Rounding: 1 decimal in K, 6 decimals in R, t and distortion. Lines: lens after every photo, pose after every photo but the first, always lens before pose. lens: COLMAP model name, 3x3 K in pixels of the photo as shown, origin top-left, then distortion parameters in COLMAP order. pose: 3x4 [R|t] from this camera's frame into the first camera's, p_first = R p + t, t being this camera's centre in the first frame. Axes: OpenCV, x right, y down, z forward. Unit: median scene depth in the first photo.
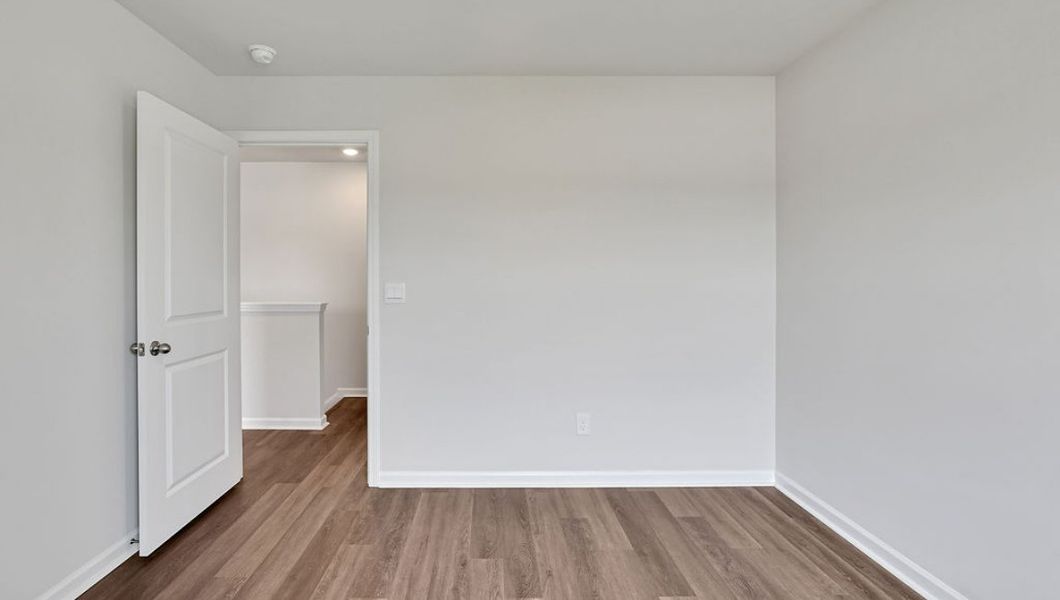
lens RADIAL K [[509.5, 0, 525.0], [0, 509.5, 281.9], [0, 0, 1]] dist [0.000214, 0.000296]
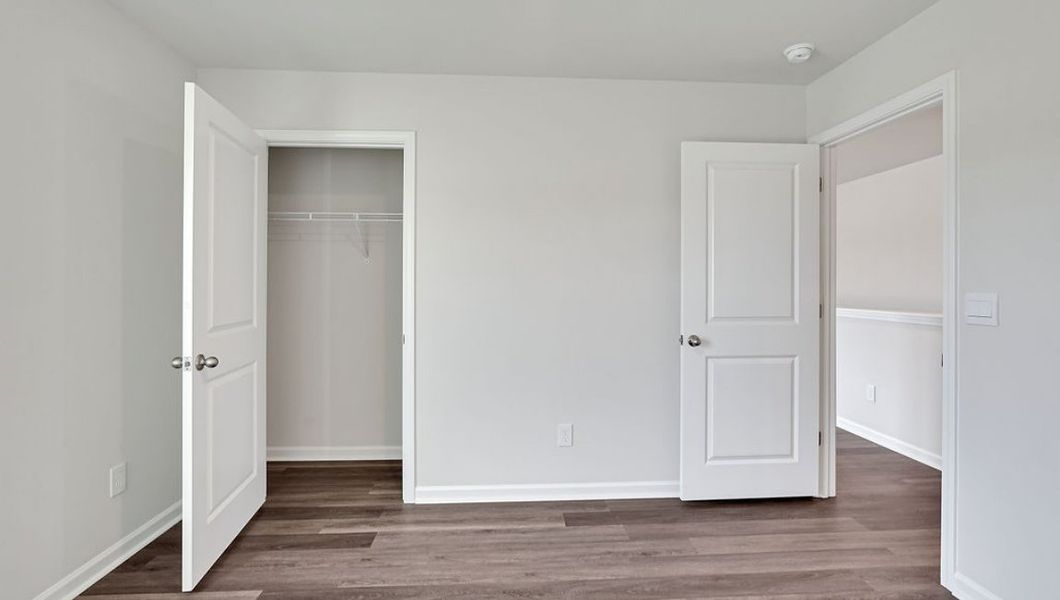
lens RADIAL K [[509.5, 0, 525.0], [0, 509.5, 281.9], [0, 0, 1]] dist [0.000214, 0.000296]
pose [[-0.003875, -0.005383, -0.999978, 0.455325], [-0.008689, 0.999948, -0.005349, -0.003698], [0.999955, 0.008668, -0.003922, 0.492209]]
